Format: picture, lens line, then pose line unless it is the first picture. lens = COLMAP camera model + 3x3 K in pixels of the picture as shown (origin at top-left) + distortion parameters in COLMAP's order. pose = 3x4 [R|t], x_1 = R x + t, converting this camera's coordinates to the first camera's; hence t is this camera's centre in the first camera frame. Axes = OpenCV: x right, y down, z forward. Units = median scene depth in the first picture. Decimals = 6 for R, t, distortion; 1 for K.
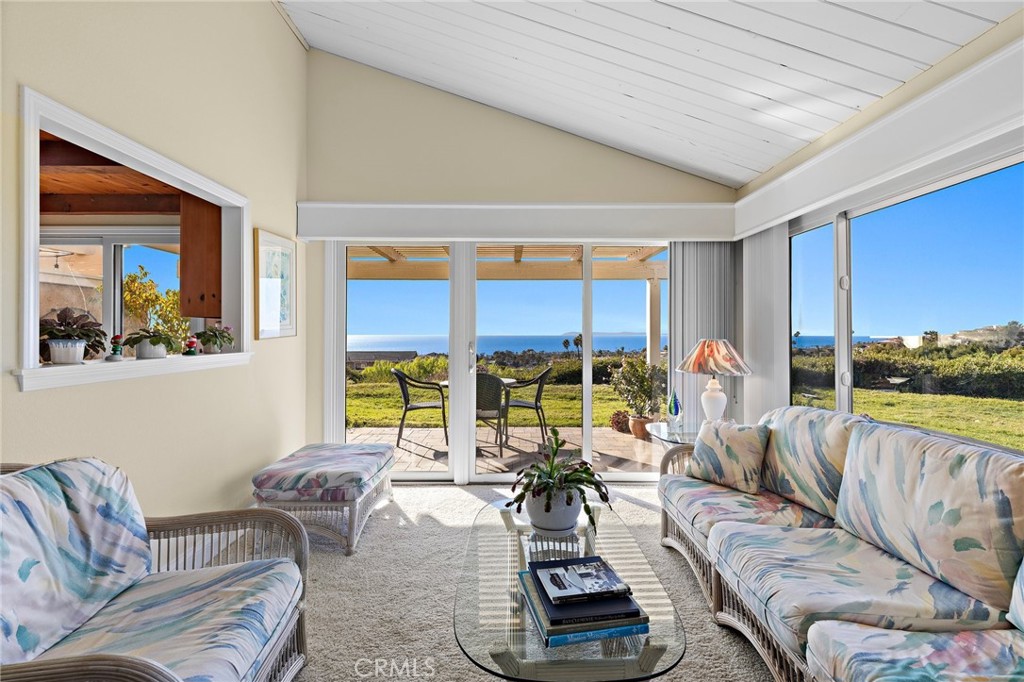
lens RADIAL K [[463.4, 0, 508.1], [0, 463.4, 327.8], [0, 0, 1]] dist [0.001496, 0.000432]
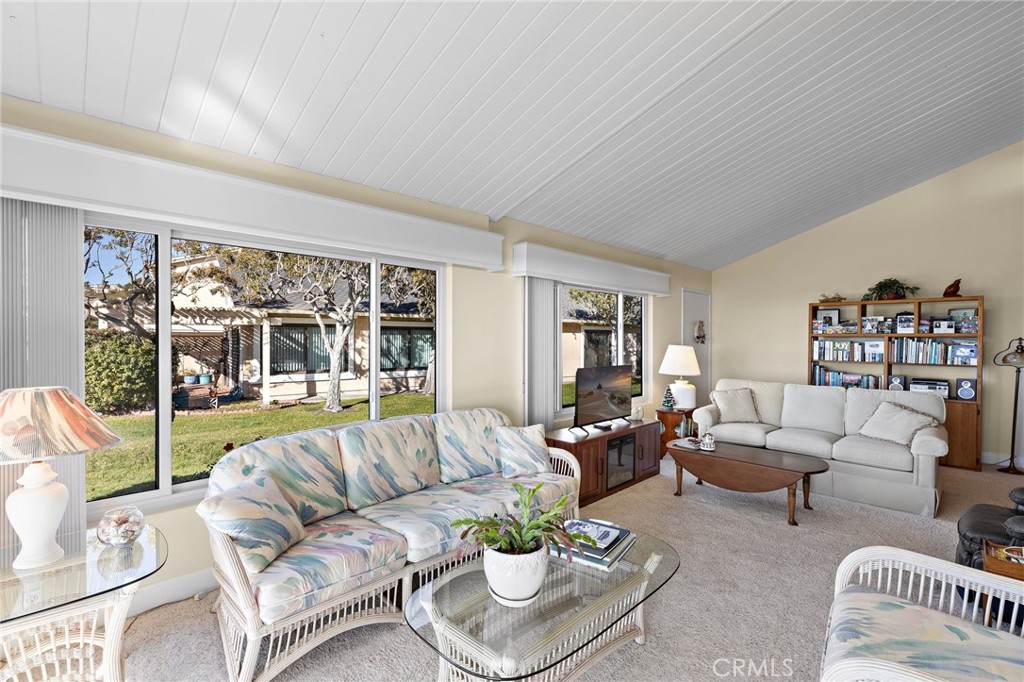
lens RADIAL K [[463.4, 0, 509.8], [0, 463.4, 340.4], [0, 0, 1]] dist [0.001496, 0.000432]
pose [[-0.711955, -0.008688, 0.702172, -0.398902], [-0.011391, 0.999935, 0.000823, -0.045533], [-0.702133, -0.007412, -0.712007, 1.260492]]
